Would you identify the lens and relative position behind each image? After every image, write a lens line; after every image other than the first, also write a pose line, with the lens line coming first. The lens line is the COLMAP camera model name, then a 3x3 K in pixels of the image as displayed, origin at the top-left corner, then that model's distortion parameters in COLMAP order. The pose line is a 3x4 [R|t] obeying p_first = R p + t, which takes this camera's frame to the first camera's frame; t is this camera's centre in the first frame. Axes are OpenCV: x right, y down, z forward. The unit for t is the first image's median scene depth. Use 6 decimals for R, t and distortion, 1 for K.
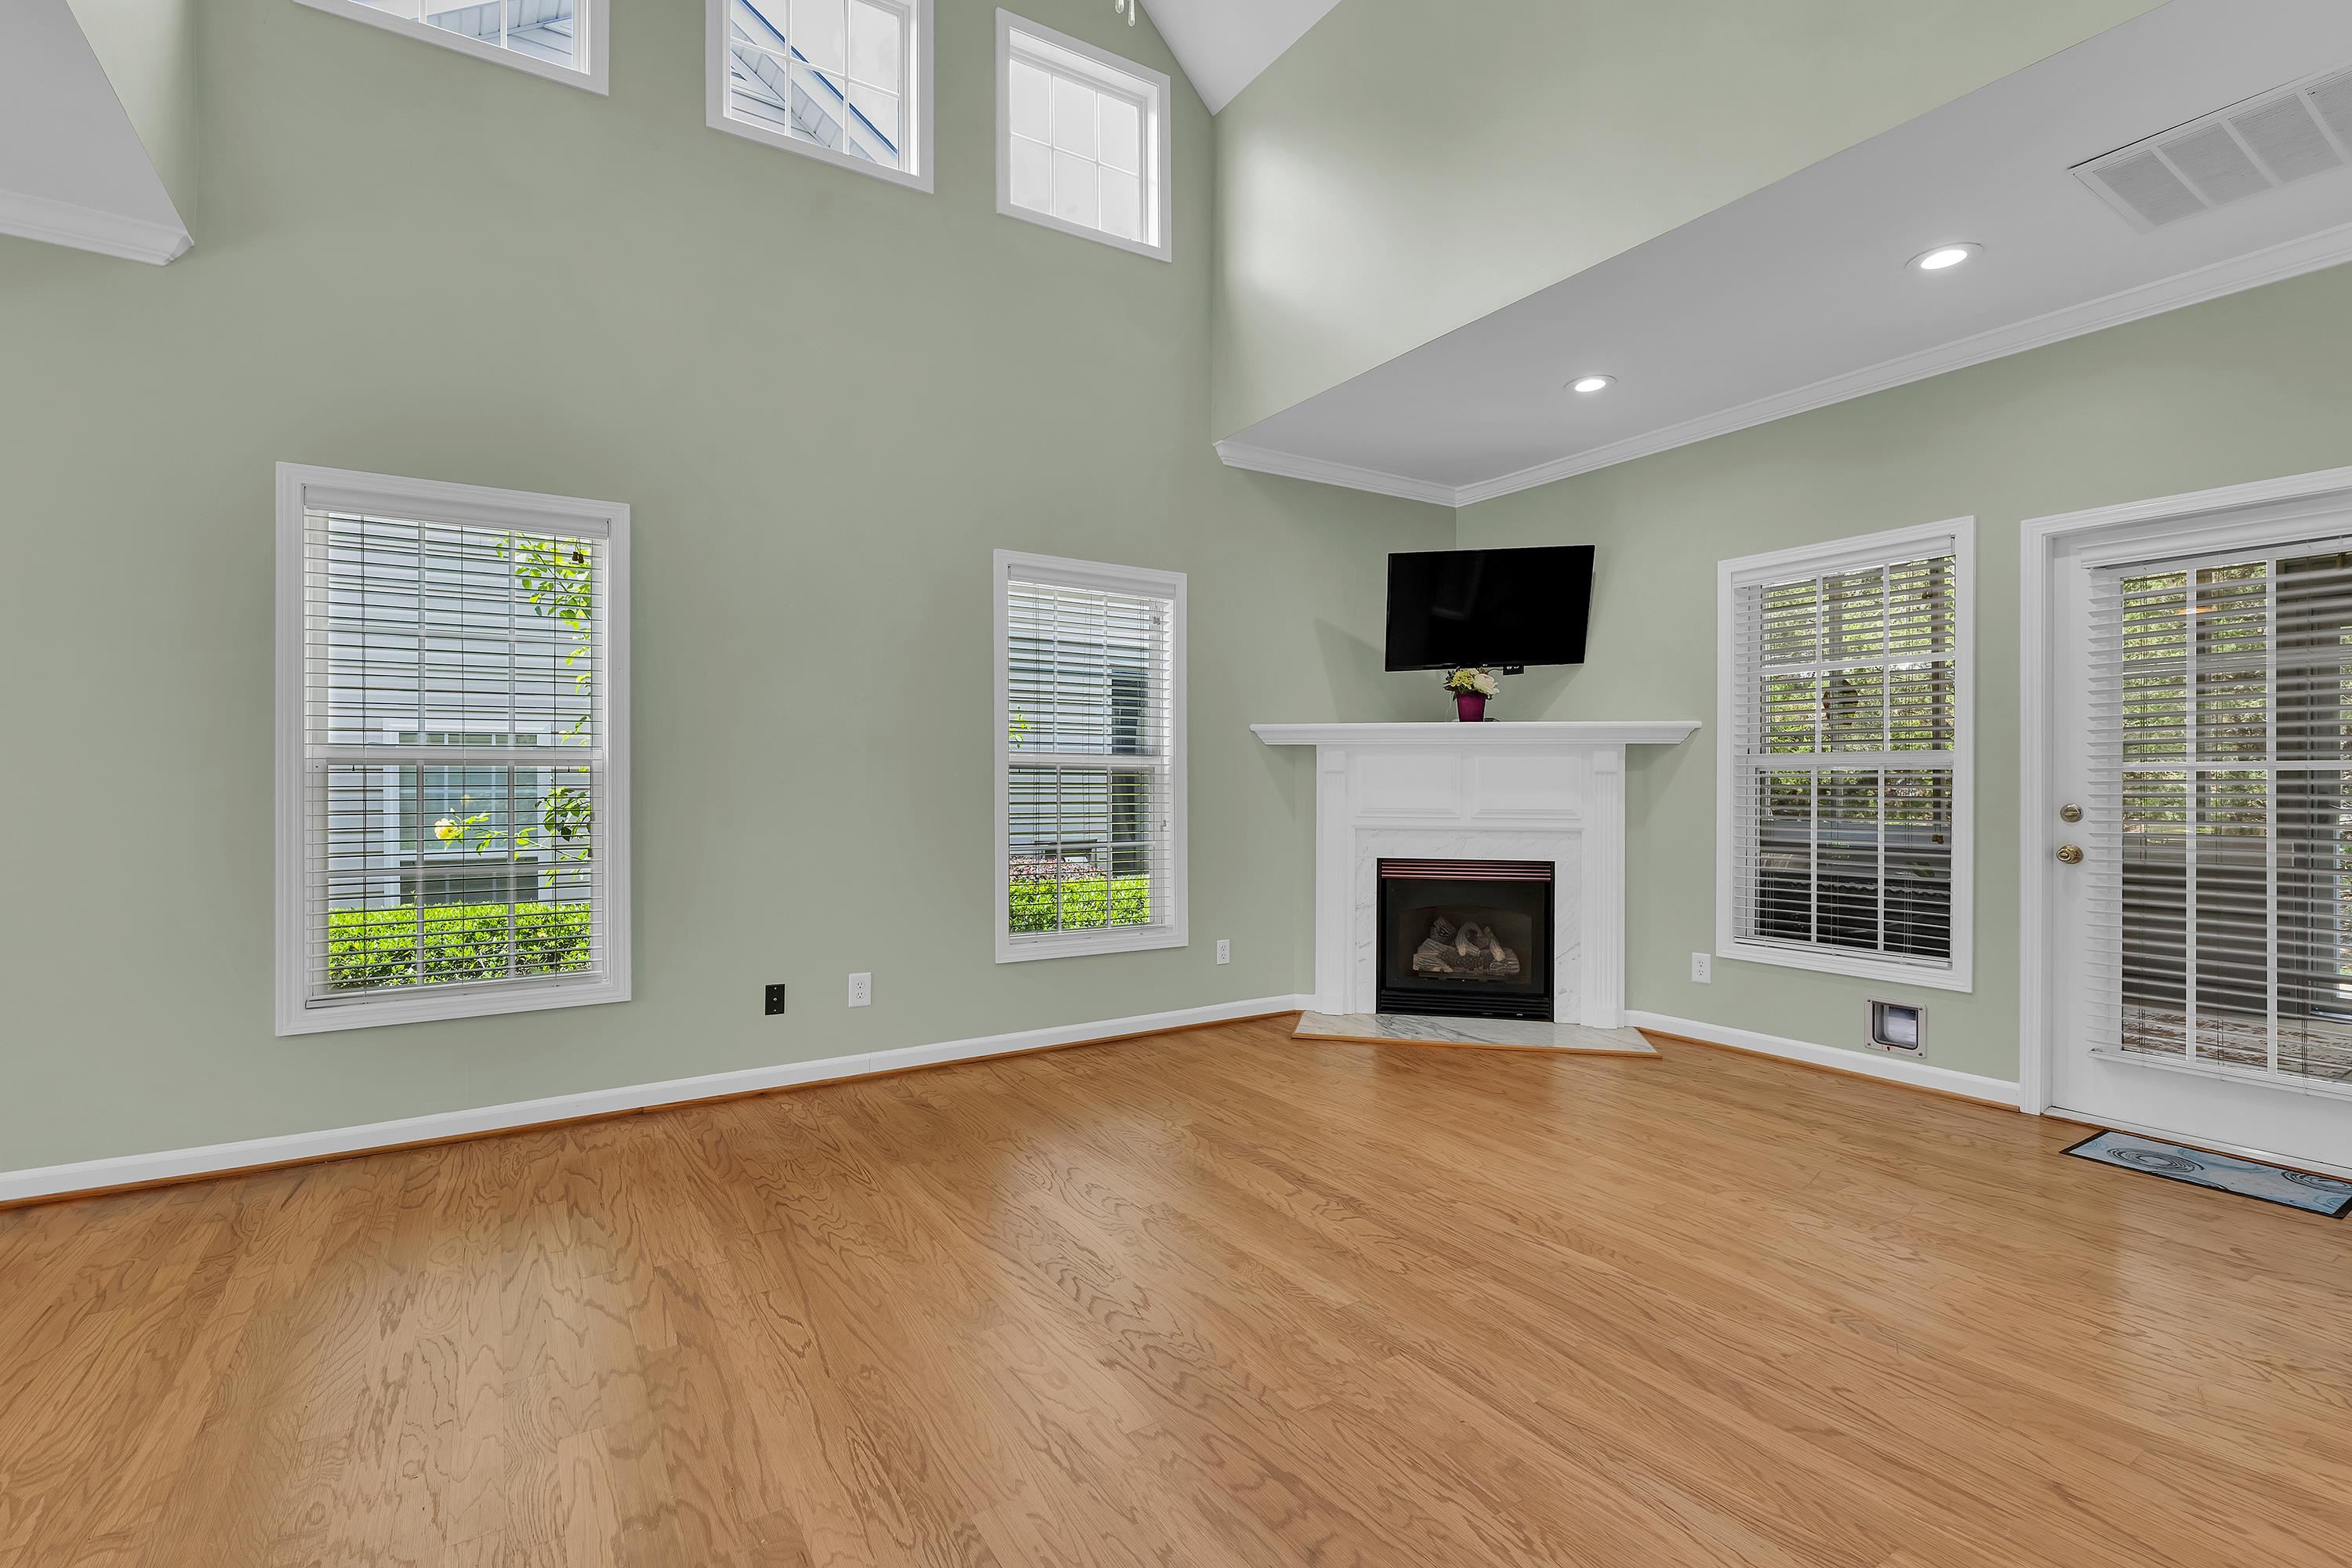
lens RADIAL K [[1049.0, 0, 1173.7], [0, 1049.0, 788.1], [0, 0, 1]] dist [-0.003994, -0.000131]
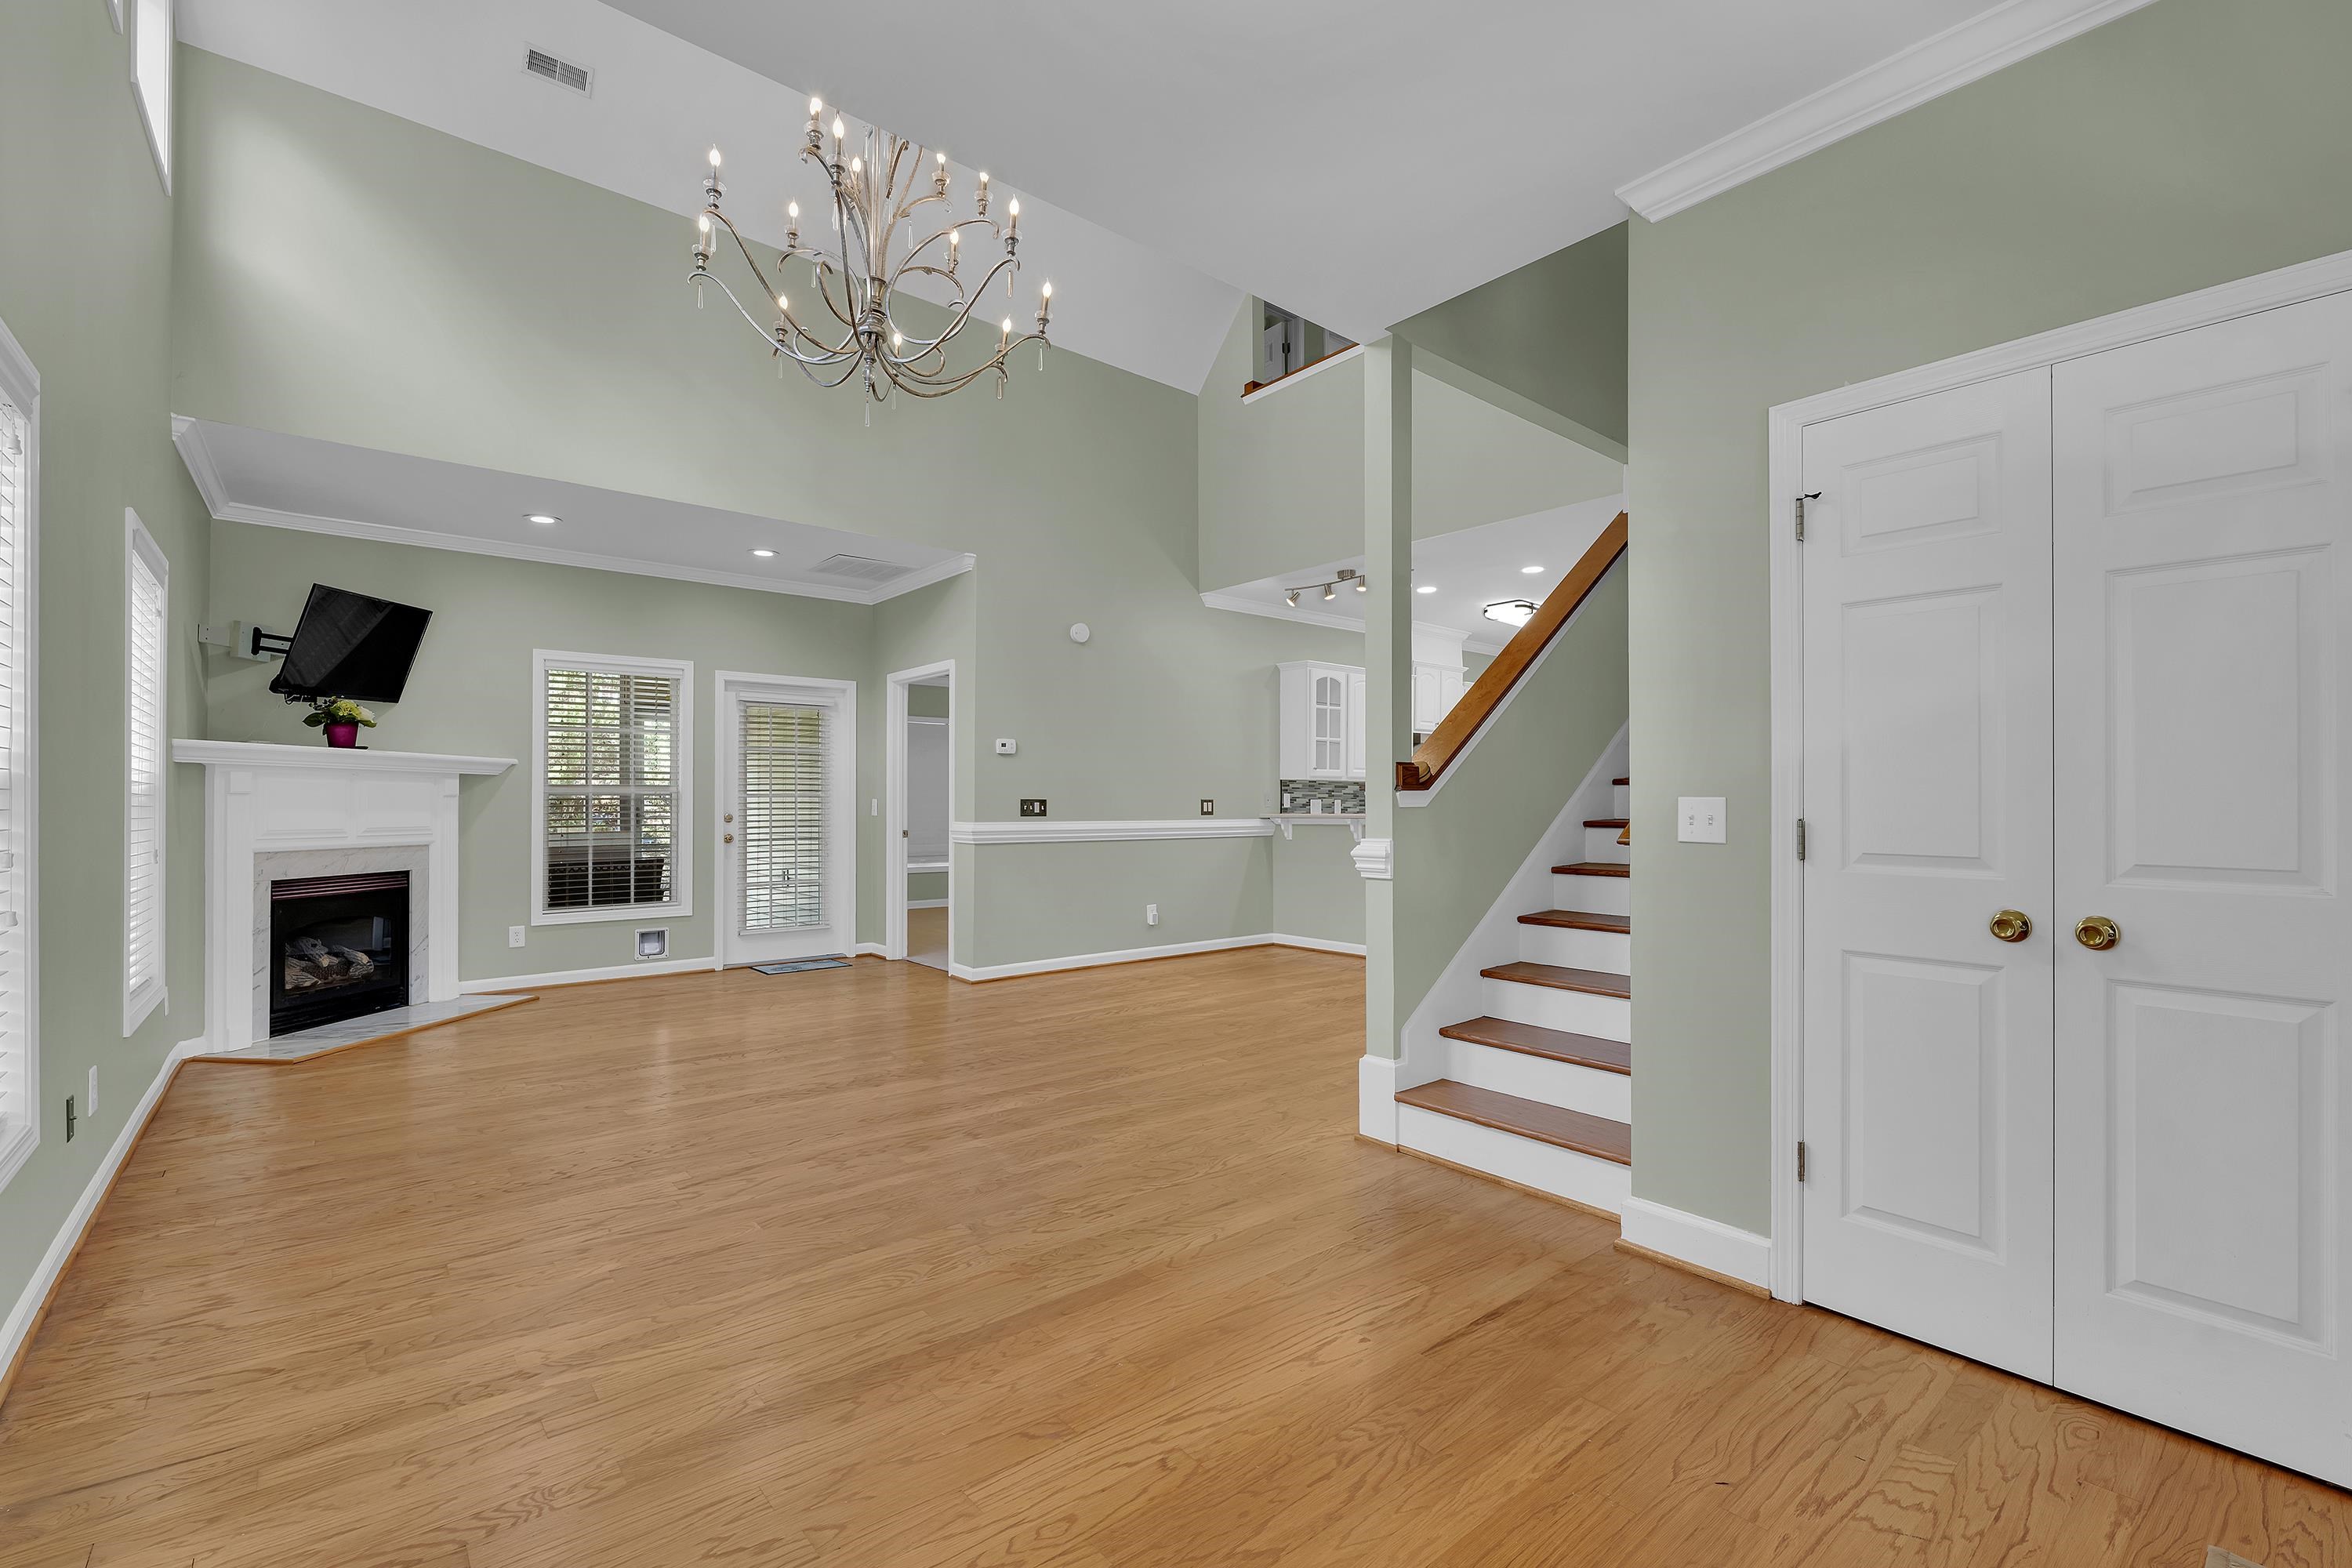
lens RADIAL K [[1049.0, 0, 1173.7], [0, 1049.0, 788.1], [0, 0, 1]] dist [-0.003994, -0.000131]
pose [[-0.124288, 0.012400, 0.992169, -1.124472], [0.005097, 0.999917, -0.011859, -0.005945], [-0.992233, 0.003584, -0.124340, 0.345161]]
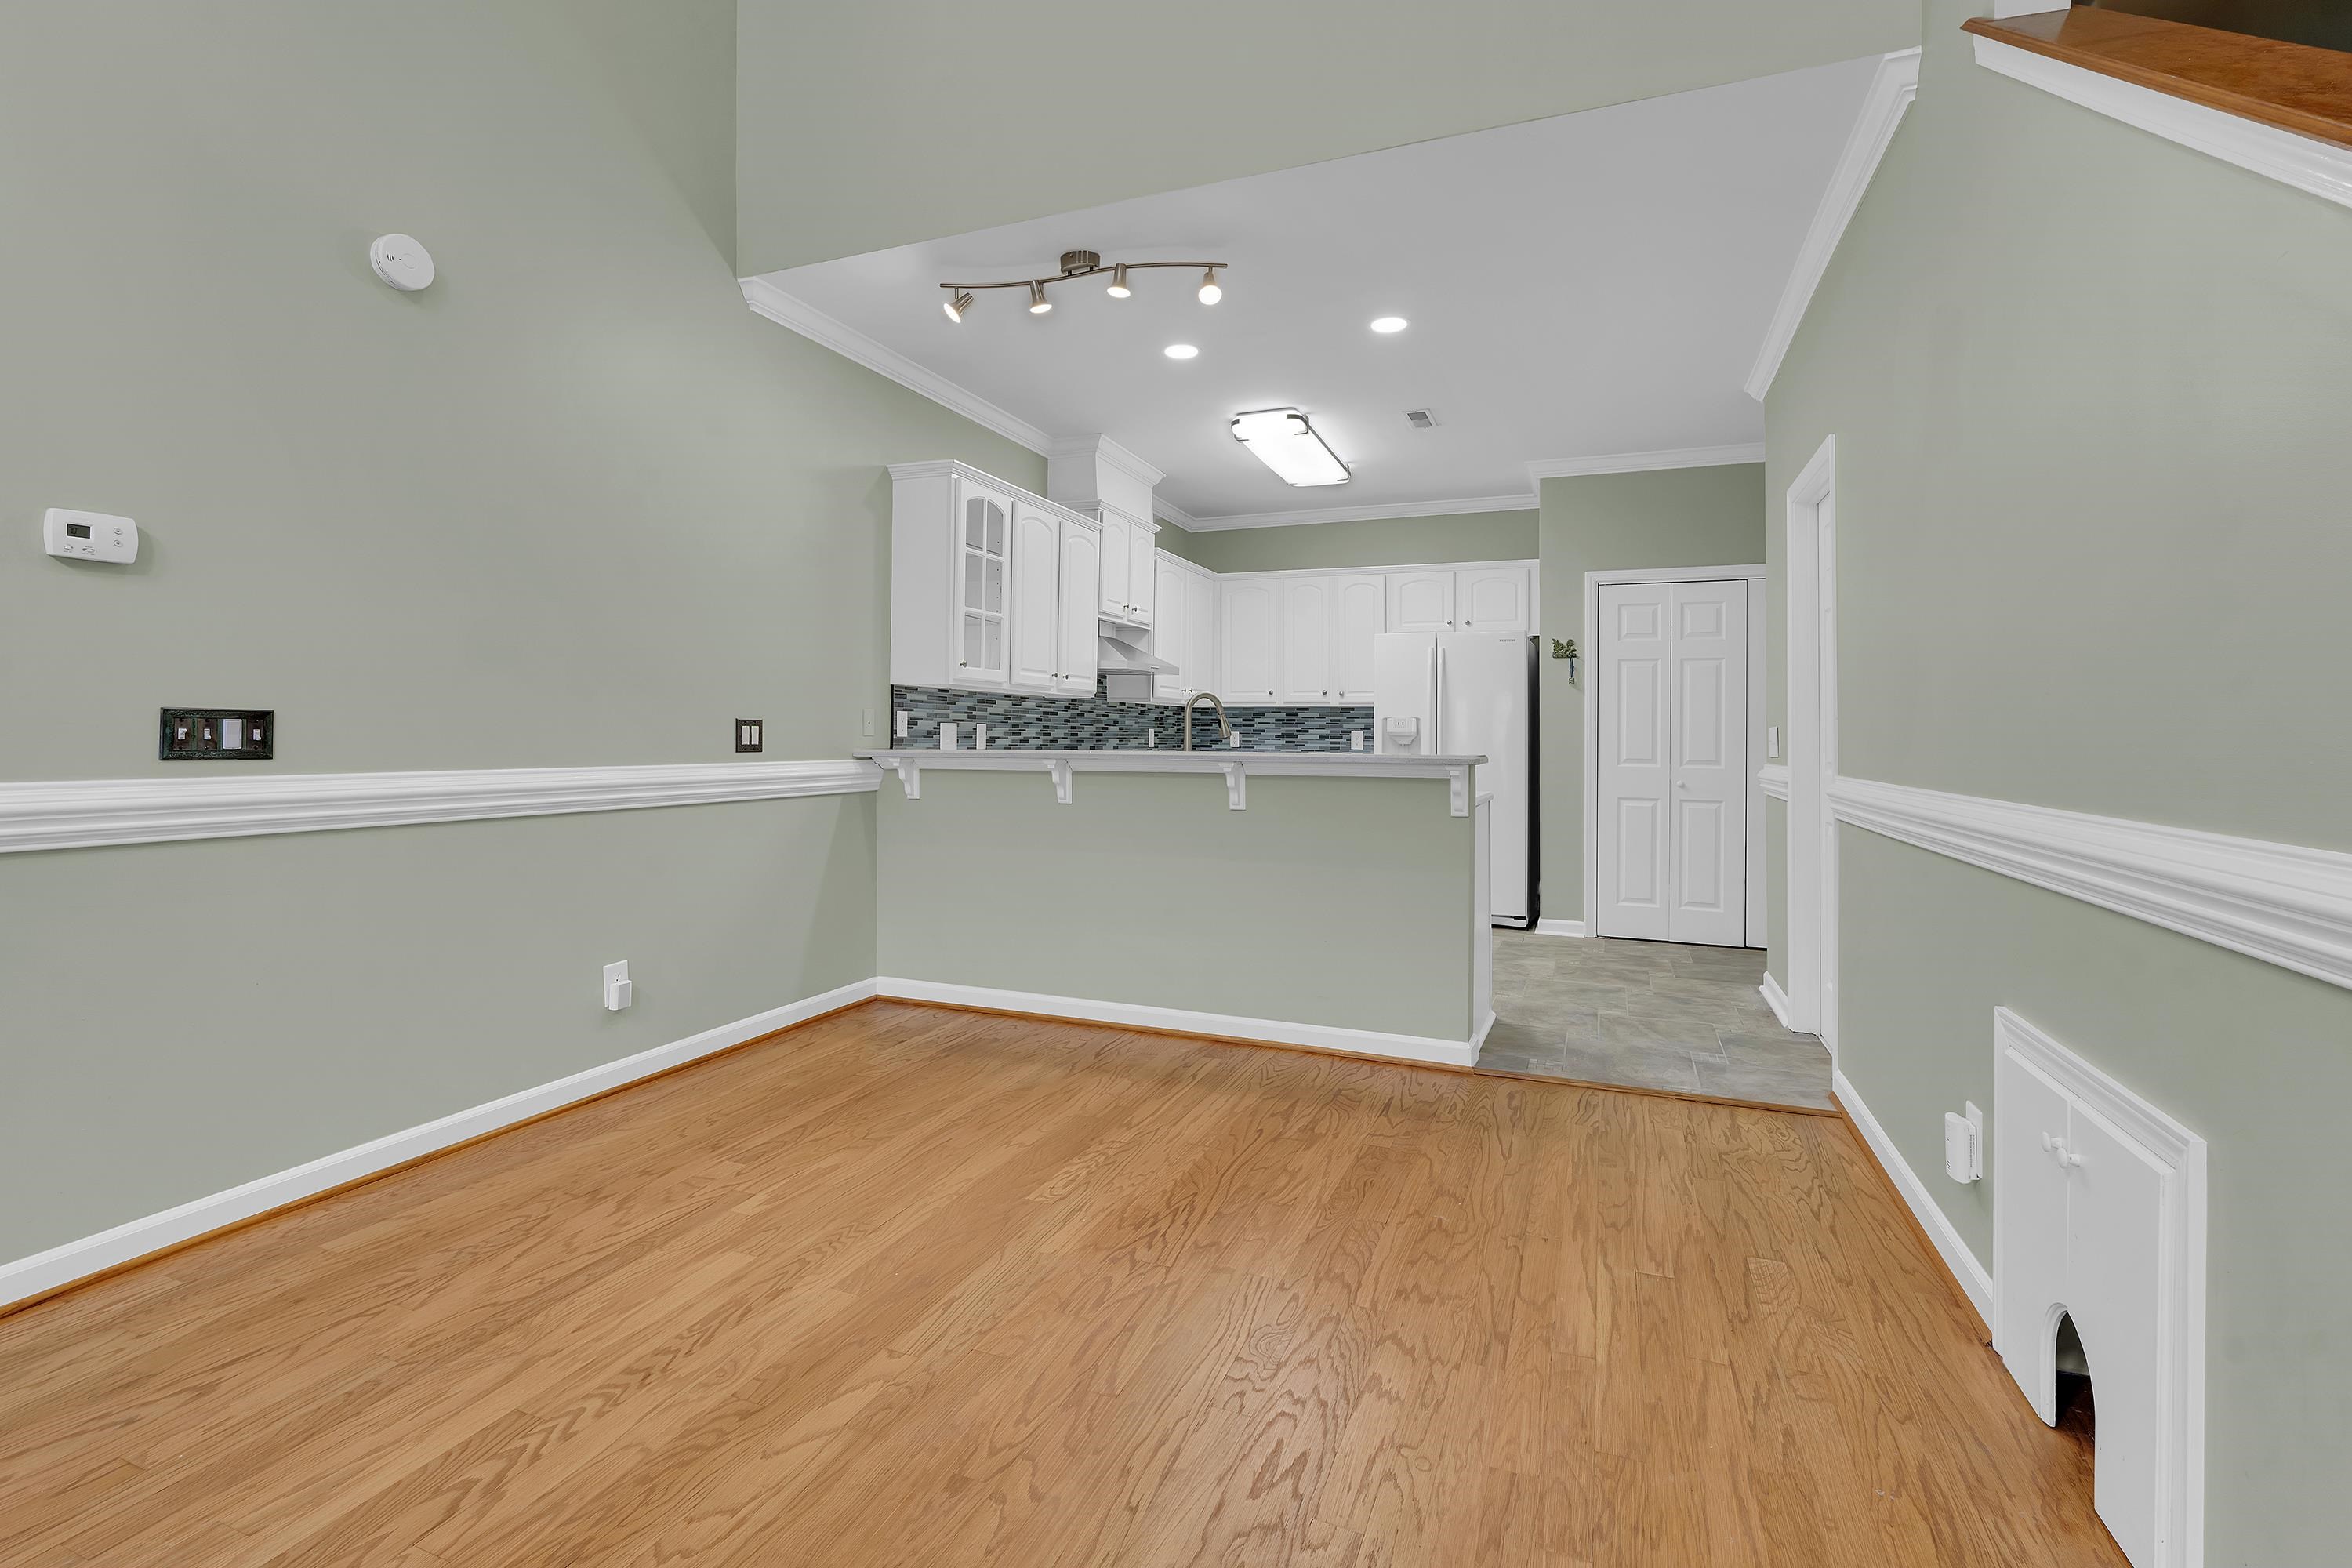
lens RADIAL K [[1054.2, 0, 1206.7], [0, 1054.2, 729.7], [0, 0, 1]] dist [-0.006757, 0.000457]
pose [[-0.590695, -0.003109, 0.806889, -0.171716], [-0.005143, 0.999987, 0.000088, -0.000648], [-0.806878, -0.004098, -0.590703, 0.262754]]
